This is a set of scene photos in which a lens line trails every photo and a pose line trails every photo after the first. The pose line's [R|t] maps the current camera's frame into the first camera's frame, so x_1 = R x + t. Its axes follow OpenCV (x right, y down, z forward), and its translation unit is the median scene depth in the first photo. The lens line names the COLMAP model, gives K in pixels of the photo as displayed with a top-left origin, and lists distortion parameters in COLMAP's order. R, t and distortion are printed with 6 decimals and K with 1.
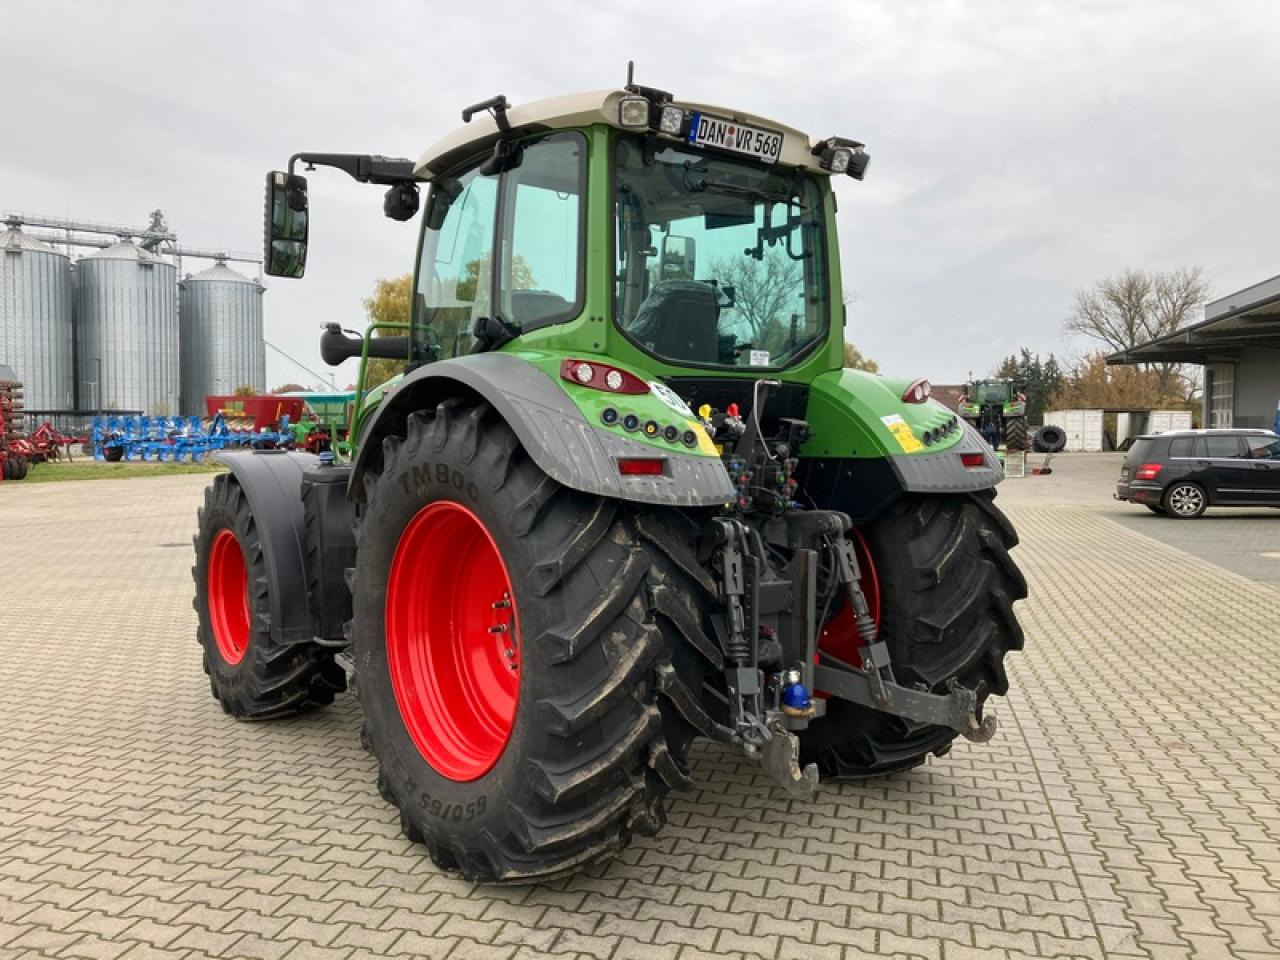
lens RADIAL K [[1014.0, 0, 638.1], [0, 1014.0, 478.9], [0, 0, 1]] dist [-0.002120, 0.021566]
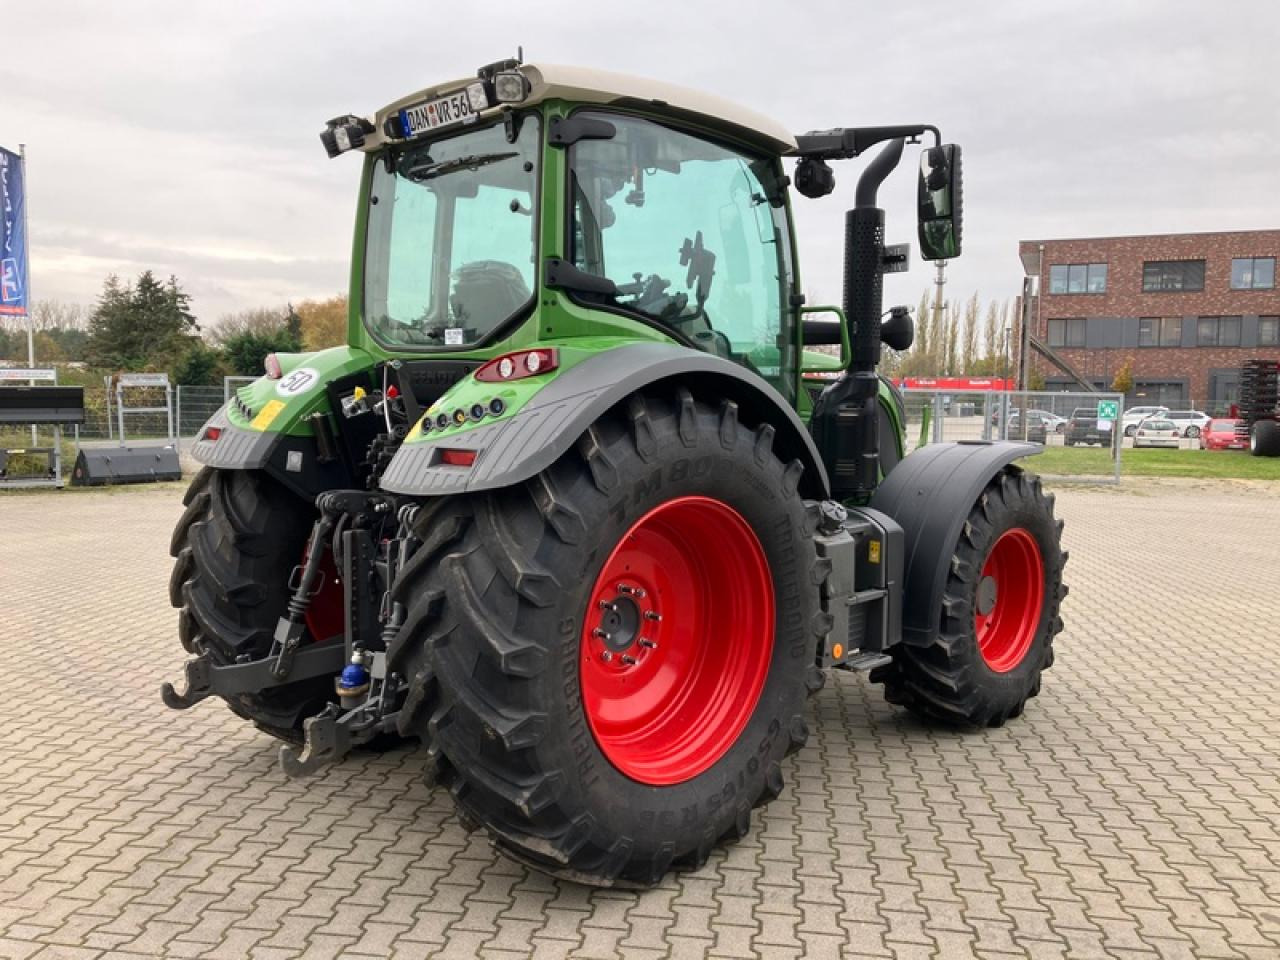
lens RADIAL K [[1073.0, 0, 642.7], [0, 1073.0, 478.7], [0, 0, 1]] dist [0.037768, -0.001183]
pose [[0.118098, 0.071365, -0.990434, 1.146323], [-0.070913, 0.995474, 0.063273, -0.062485], [0.990467, 0.062762, 0.122624, 1.057148]]
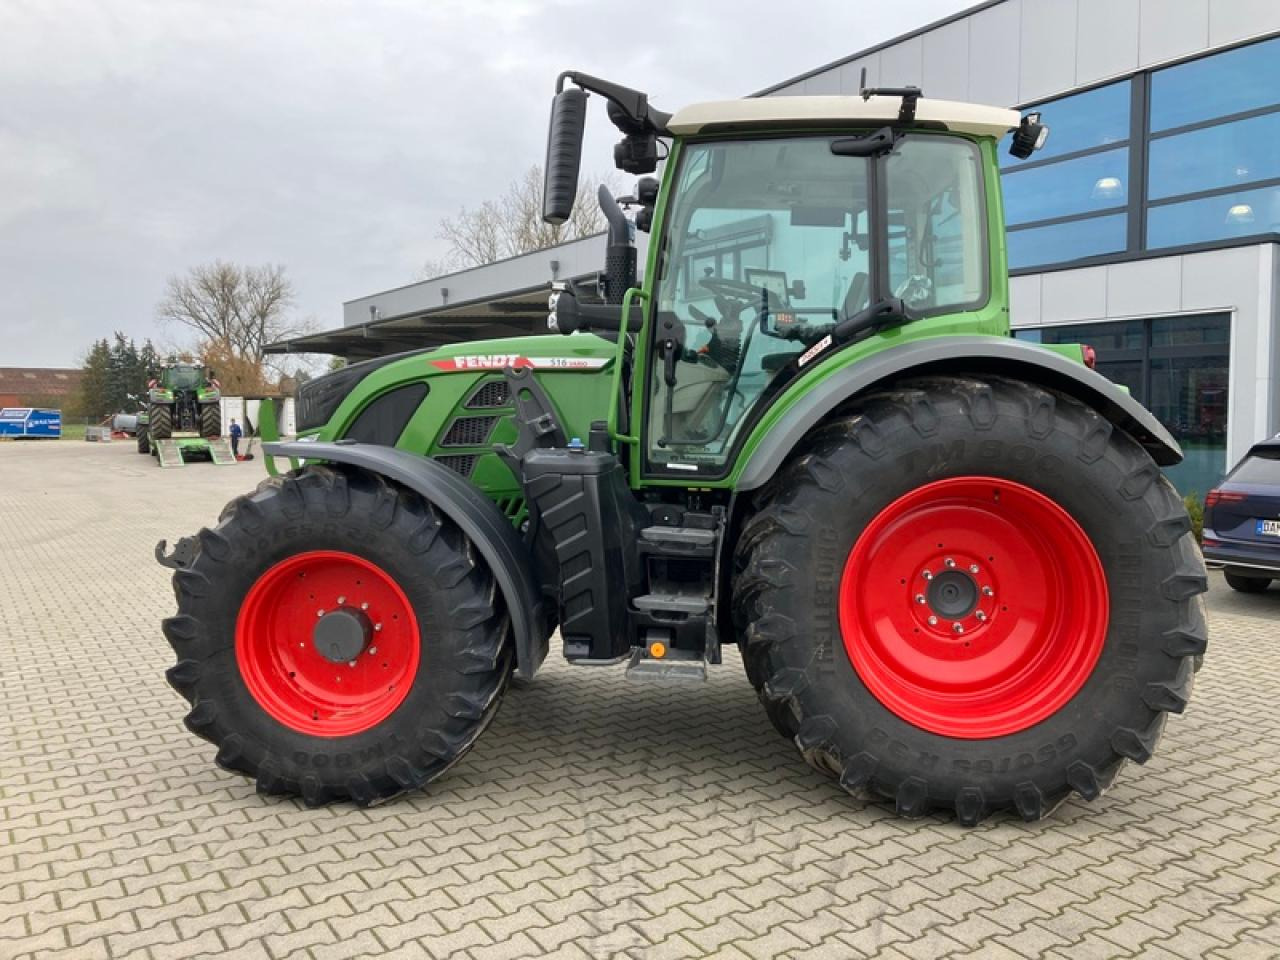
lens RADIAL K [[1014.0, 0, 616.6], [0, 1014.0, 491.7], [0, 0, 1]] dist [-0.002120, 0.021566]
pose [[0.688586, -0.060063, 0.722663, -1.038489], [0.041548, 0.998195, 0.043376, -0.021609], [-0.723963, 0.000157, 0.689839, 0.471385]]
